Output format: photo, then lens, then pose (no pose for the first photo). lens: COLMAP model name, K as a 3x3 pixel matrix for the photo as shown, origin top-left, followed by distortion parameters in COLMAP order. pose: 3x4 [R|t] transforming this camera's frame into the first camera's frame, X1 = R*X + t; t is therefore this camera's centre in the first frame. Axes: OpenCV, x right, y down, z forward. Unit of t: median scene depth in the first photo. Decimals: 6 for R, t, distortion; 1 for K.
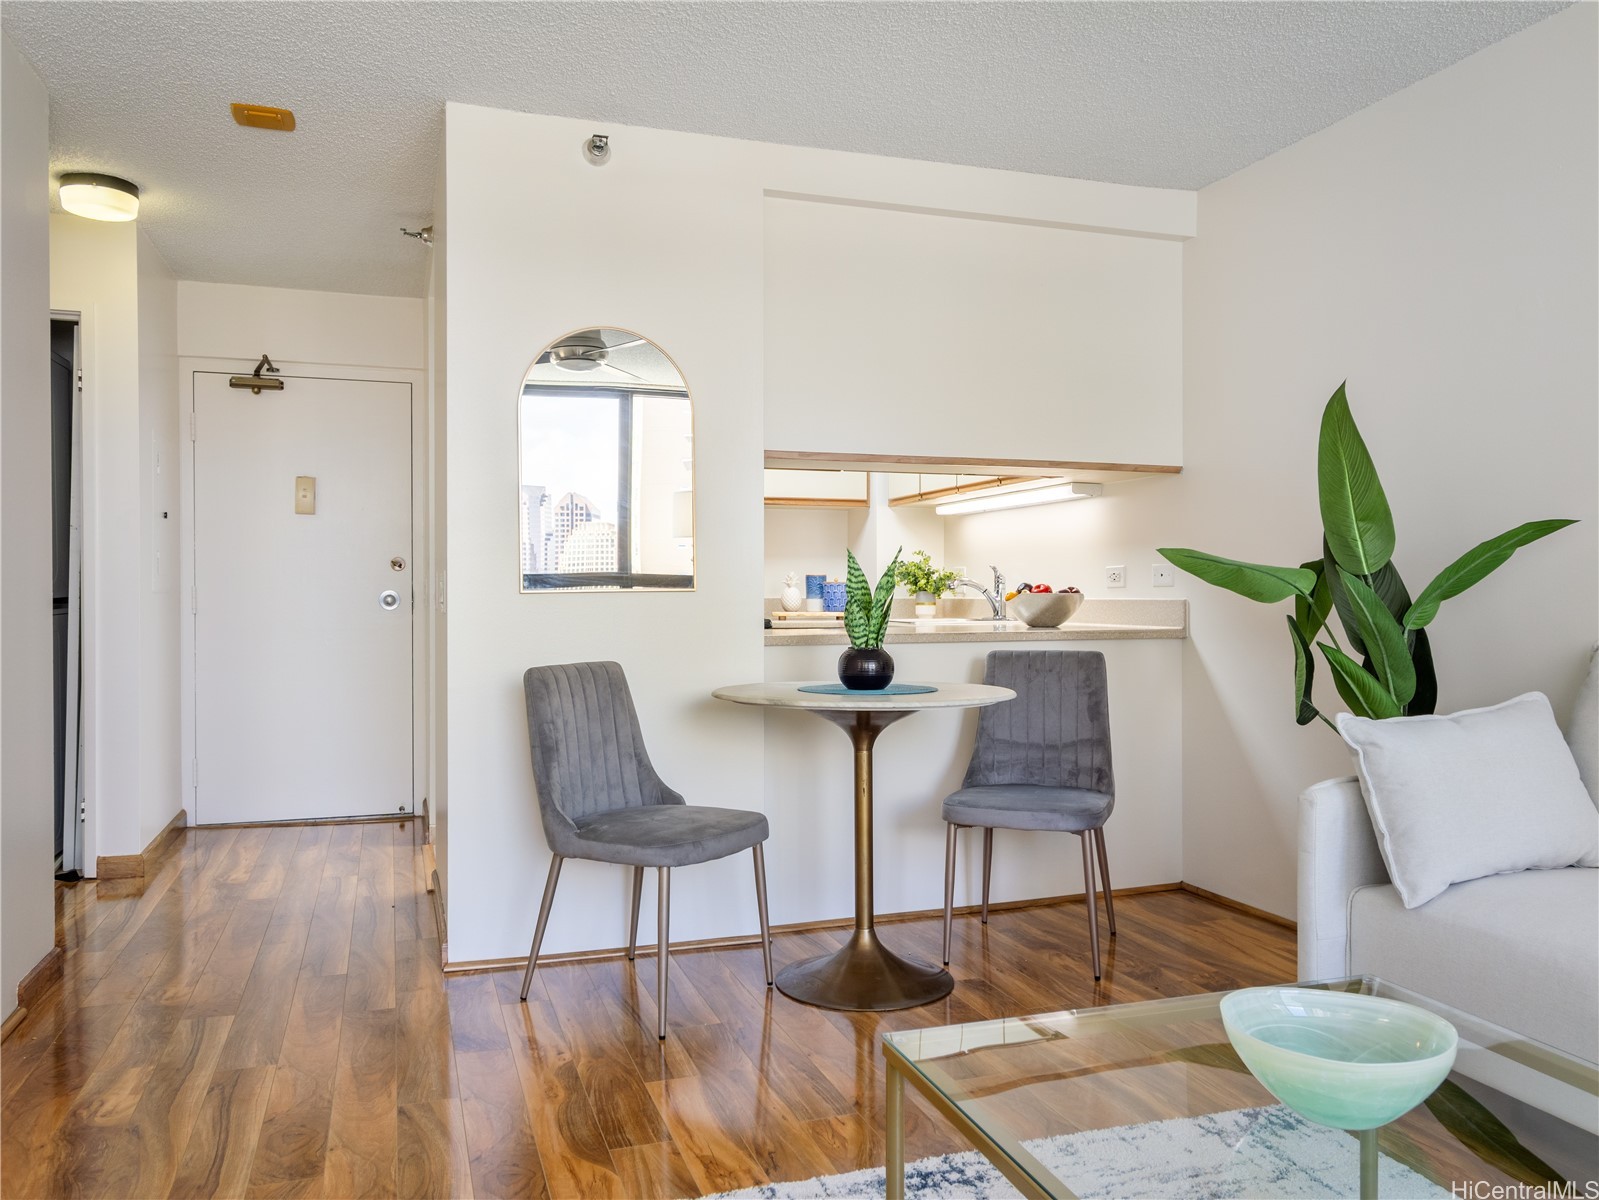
lens RADIAL K [[1212.9, 0, 805.0], [0, 1212.9, 601.5], [0, 0, 1]] dist [-0.000907, -0.000966]
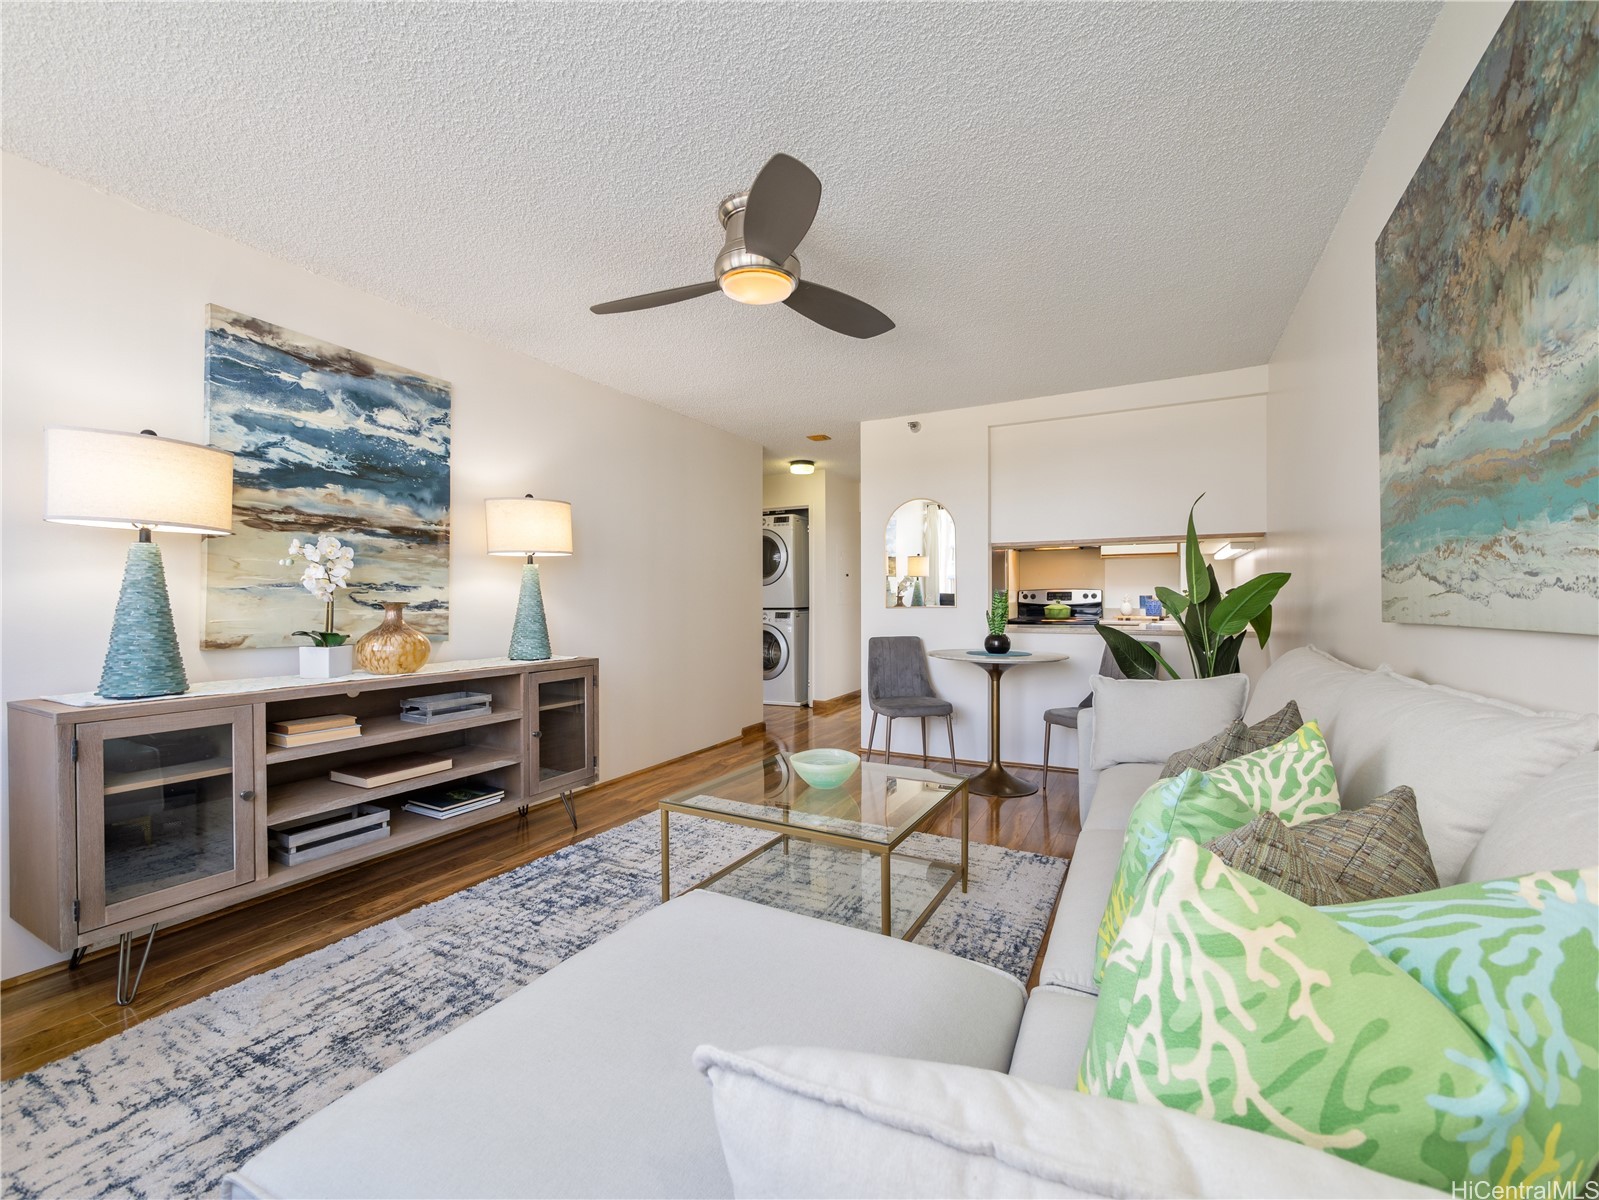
lens RADIAL K [[664.0, 0, 800.9], [0, 664.0, 604.0], [0, 0, 1]] dist [-0.007510, 0.001505]
pose [[0.683163, 0.005005, -0.730249, 0.661454], [-0.002984, 0.999987, 0.004062, -0.020682], [0.730260, -0.000596, 0.683169, -0.082595]]
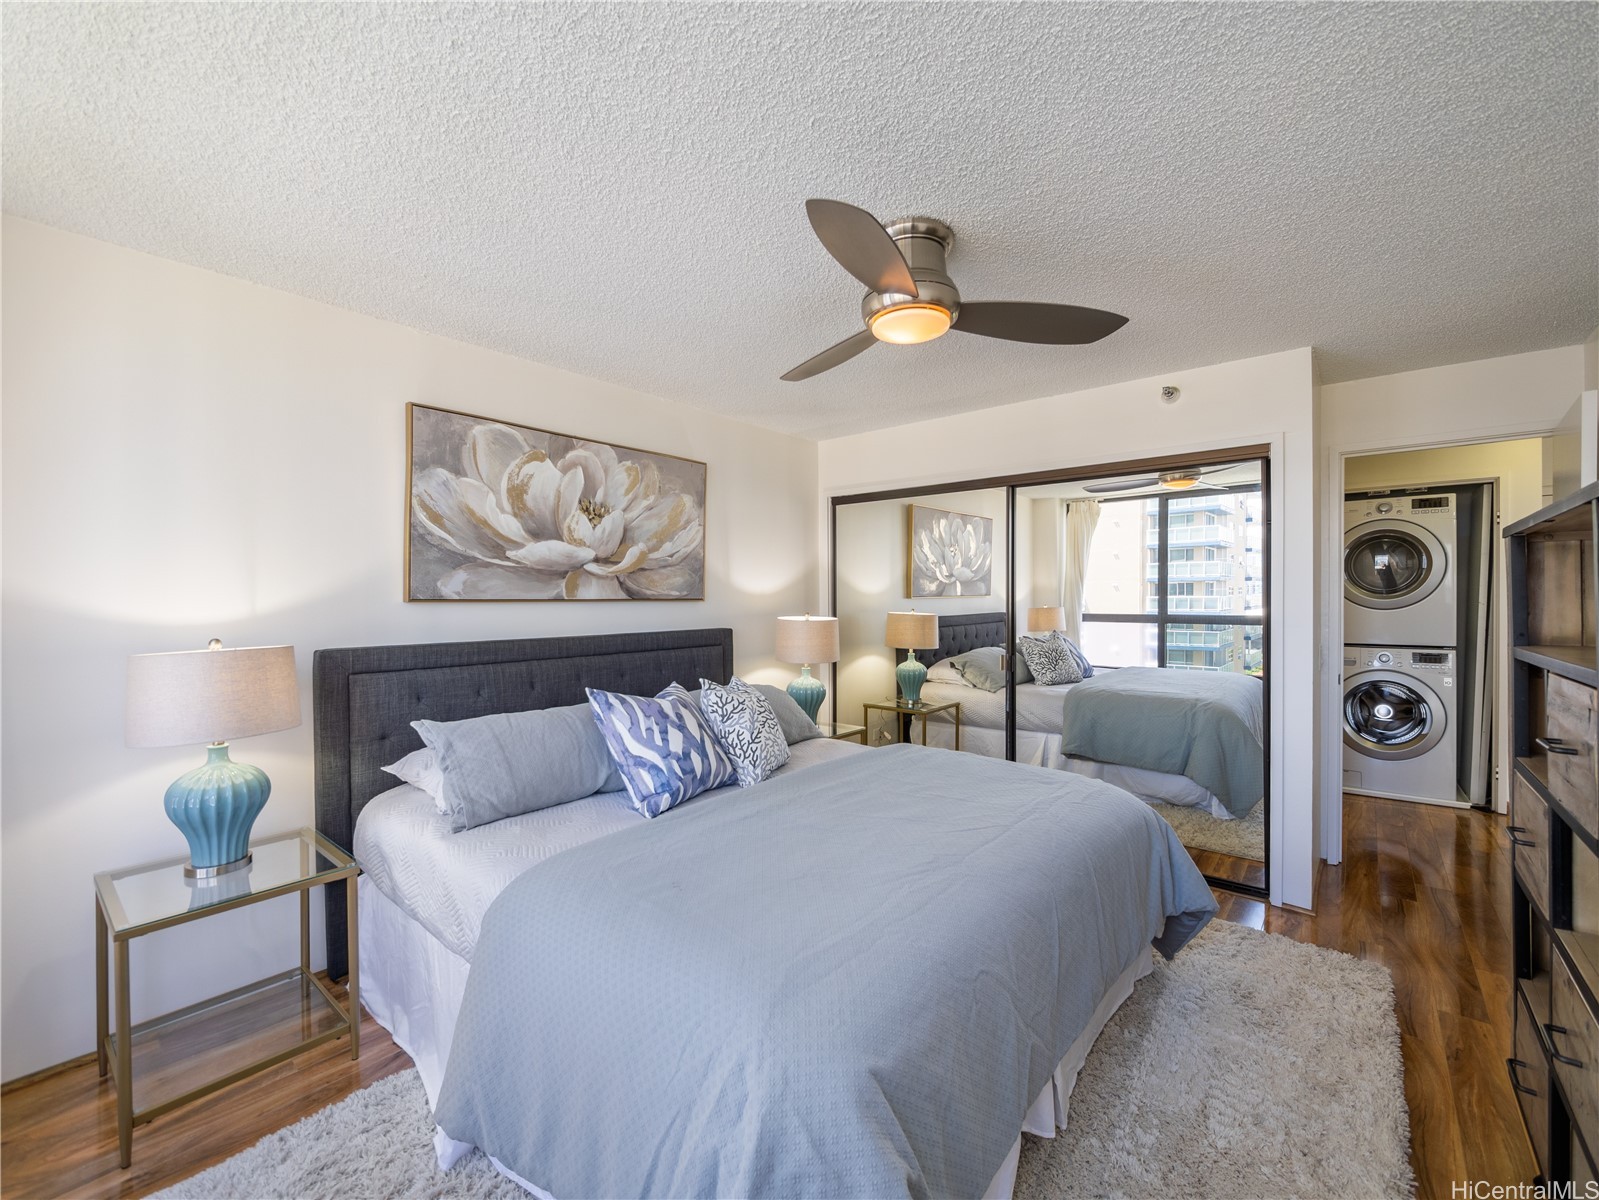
lens RADIAL K [[664.0, 0, 802.1], [0, 664.0, 601.3], [0, 0, 1]] dist [-0.007510, 0.001505]
pose [[0.515054, 0.010276, -0.857096, -0.386330], [-0.004472, 0.999947, 0.009301, -0.090324], [0.857146, -0.000957, 0.515073, -0.385963]]
